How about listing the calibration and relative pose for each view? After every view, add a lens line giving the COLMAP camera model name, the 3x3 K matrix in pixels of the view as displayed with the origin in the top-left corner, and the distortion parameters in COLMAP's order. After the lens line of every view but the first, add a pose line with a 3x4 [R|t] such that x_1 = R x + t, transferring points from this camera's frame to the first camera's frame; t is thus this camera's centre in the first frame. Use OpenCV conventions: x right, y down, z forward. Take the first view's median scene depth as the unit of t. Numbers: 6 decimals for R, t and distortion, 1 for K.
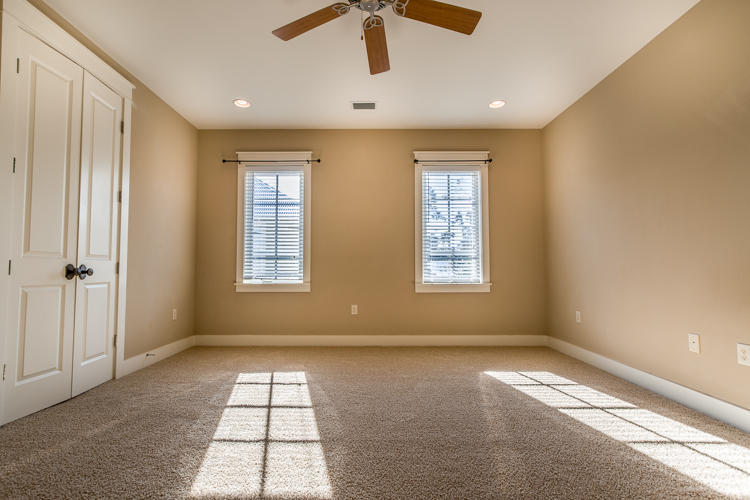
lens RADIAL K [[349.1, 0, 364.1], [0, 349.1, 256.9], [0, 0, 1]] dist [0.000557, -0.000105]
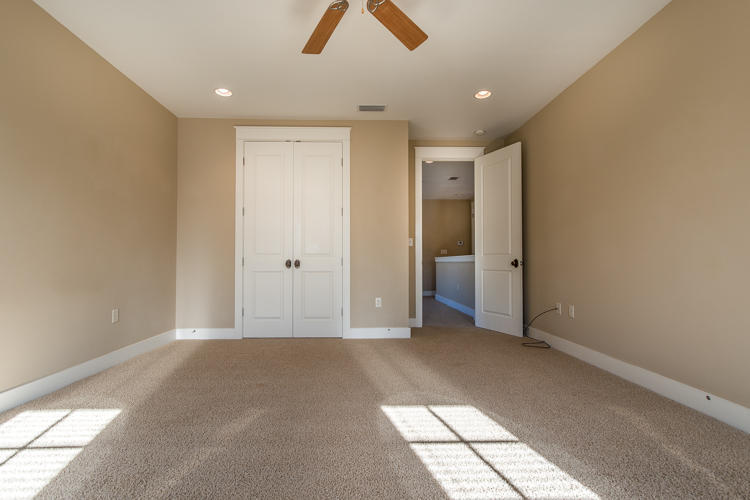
lens RADIAL K [[349.1, 0, 364.1], [0, 349.1, 256.9], [0, 0, 1]] dist [0.000557, -0.000105]
pose [[-0.999698, -0.001964, -0.024482, 0.012343], [-0.000613, 0.998484, -0.055043, 0.048704], [0.024553, -0.055011, -0.998184, 1.312033]]
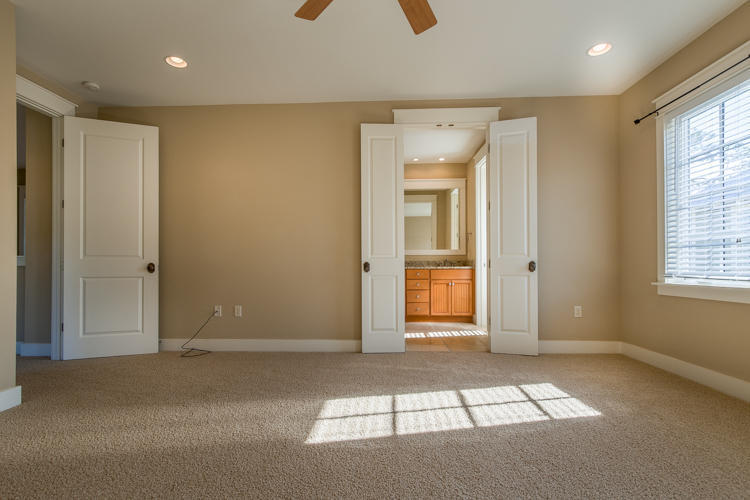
lens RADIAL K [[358.2, 0, 369.8], [0, 358.2, 263.5], [0, 0, 1]] dist [0.000983, 0.000300]
pose [[-0.047566, -0.007063, -0.998843, 0.611755], [0.044728, 0.998957, -0.009193, 0.023971], [0.997866, -0.045113, -0.047200, 0.662940]]
